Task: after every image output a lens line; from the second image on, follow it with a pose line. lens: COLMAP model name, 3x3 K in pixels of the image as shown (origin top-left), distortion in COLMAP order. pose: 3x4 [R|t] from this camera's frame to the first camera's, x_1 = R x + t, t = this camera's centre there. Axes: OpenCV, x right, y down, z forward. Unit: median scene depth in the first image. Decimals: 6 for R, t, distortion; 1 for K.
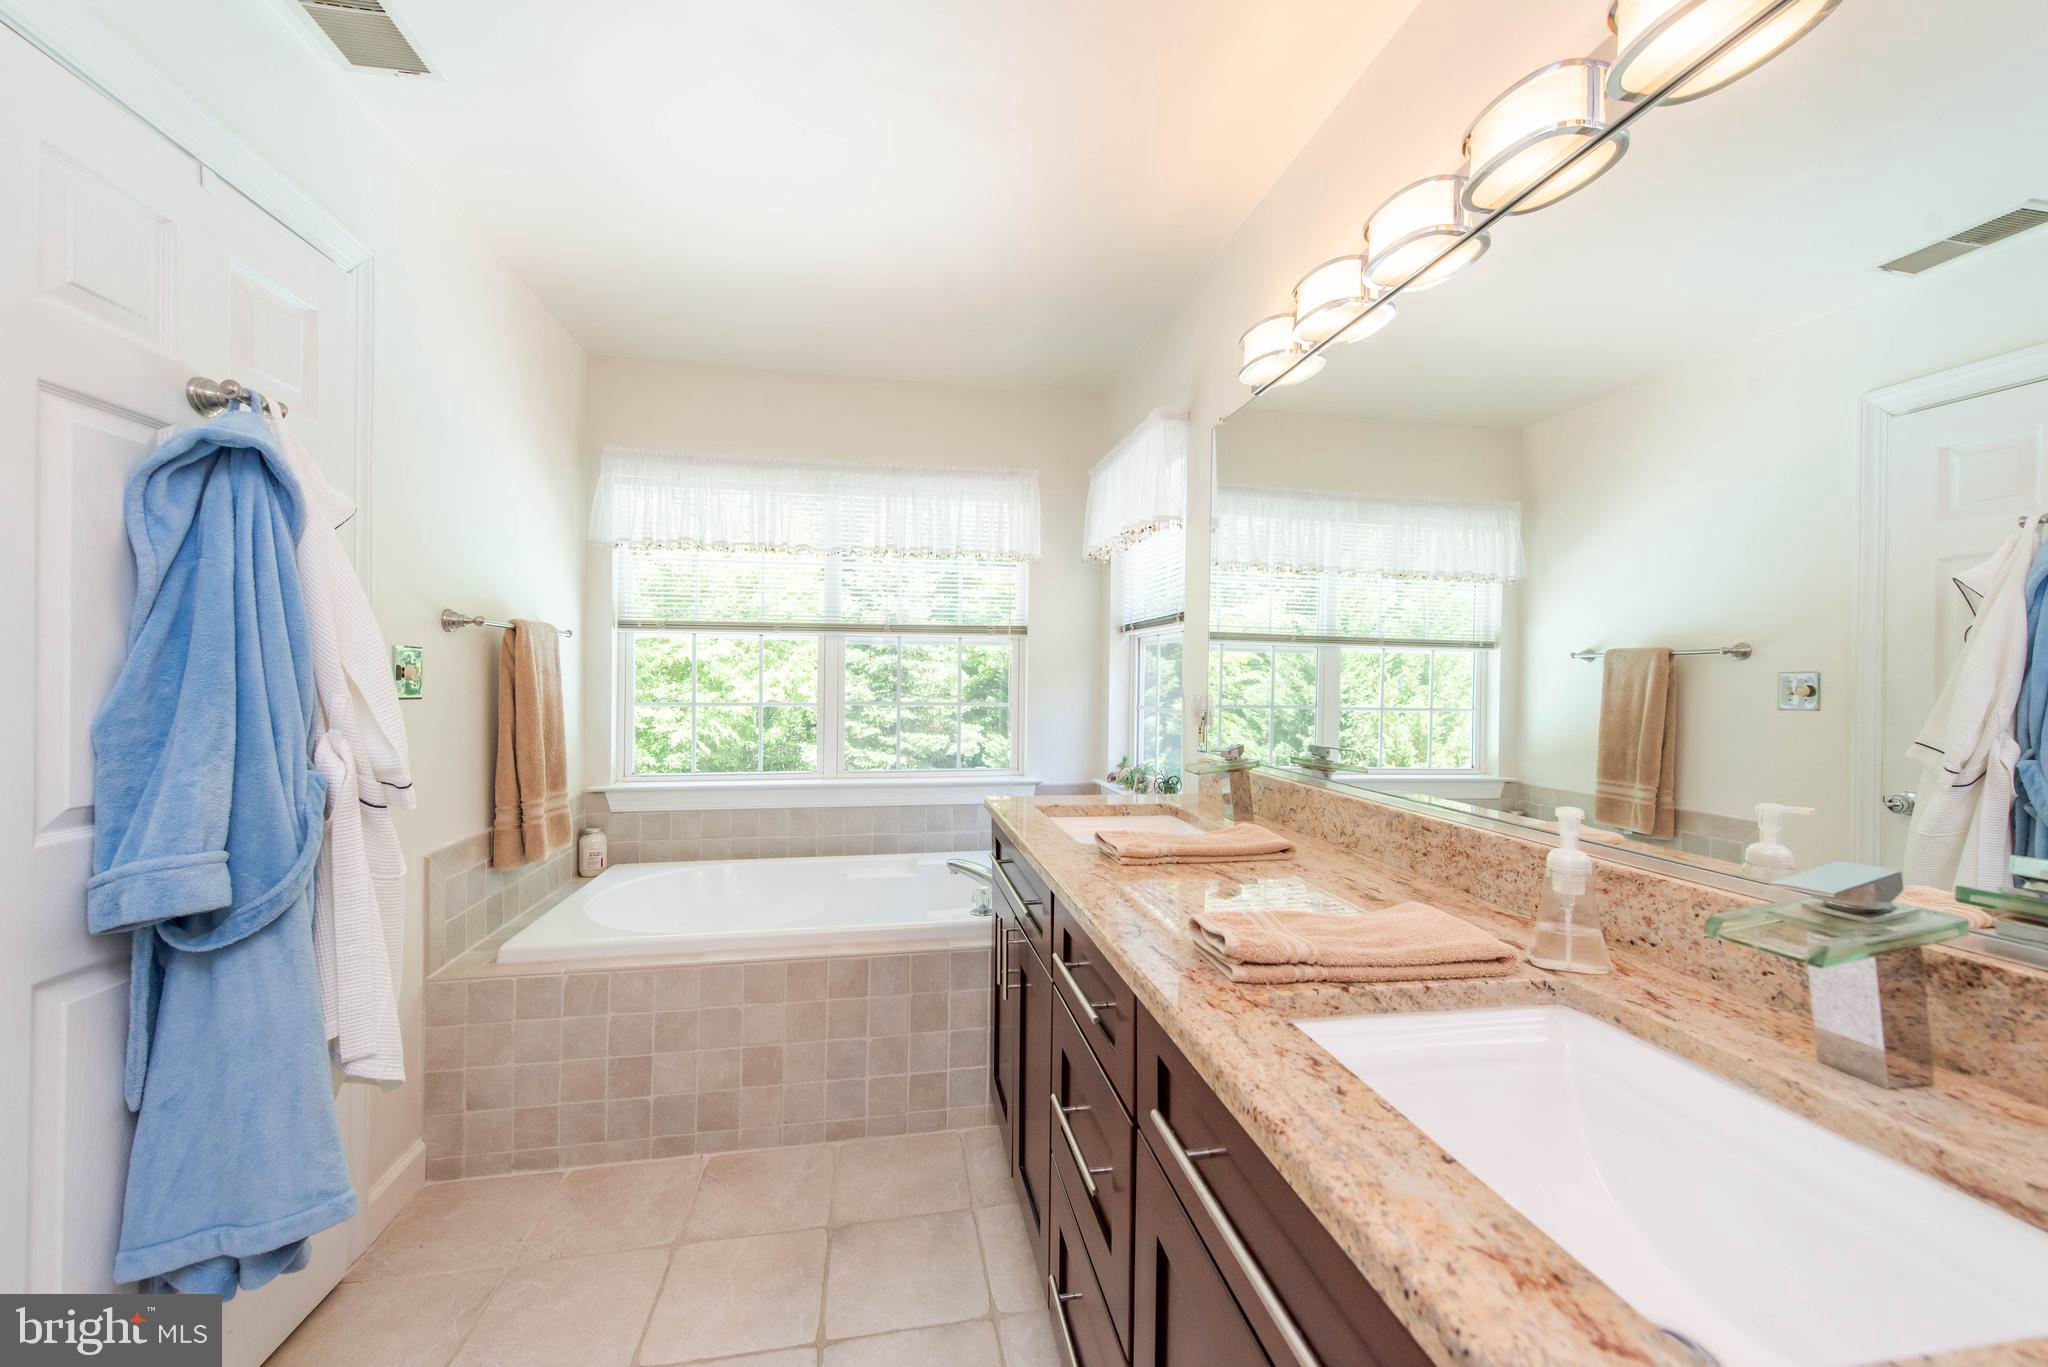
lens RADIAL K [[806.7, 0, 1025.3], [0, 806.7, 682.1], [0, 0, 1]] dist [0.013297, -0.000758]
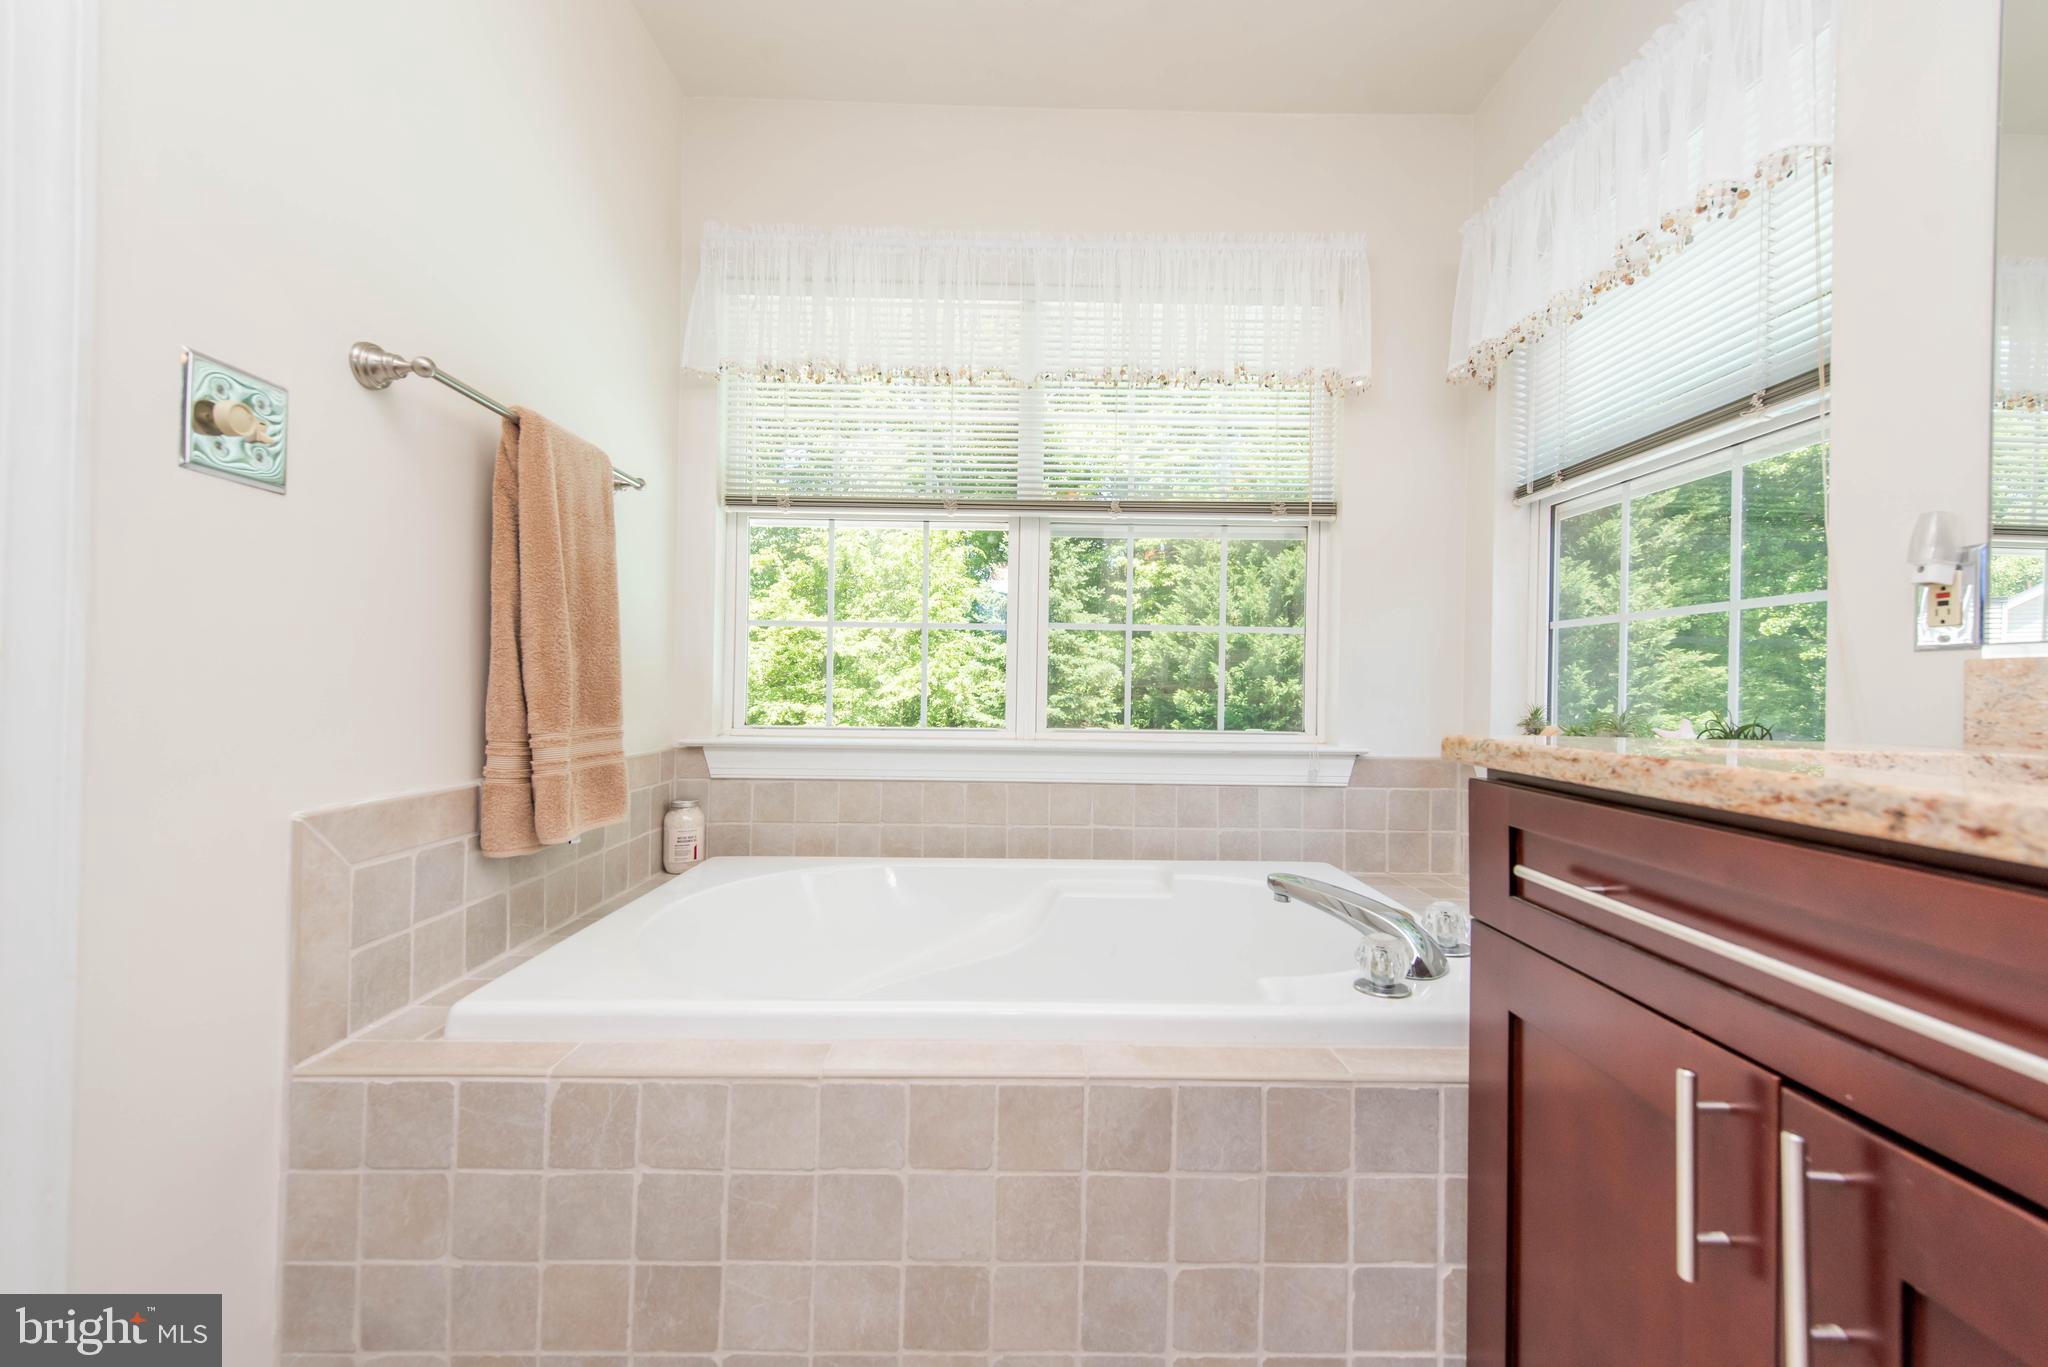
lens RADIAL K [[806.7, 0, 1022.2], [0, 806.7, 682.3], [0, 0, 1]] dist [0.013297, -0.000758]
pose [[0.985181, 0.006529, -0.171392, -0.198149], [-0.008460, 0.999909, -0.010539, 0.119185], [0.171307, 0.011833, 0.985147, 0.529595]]
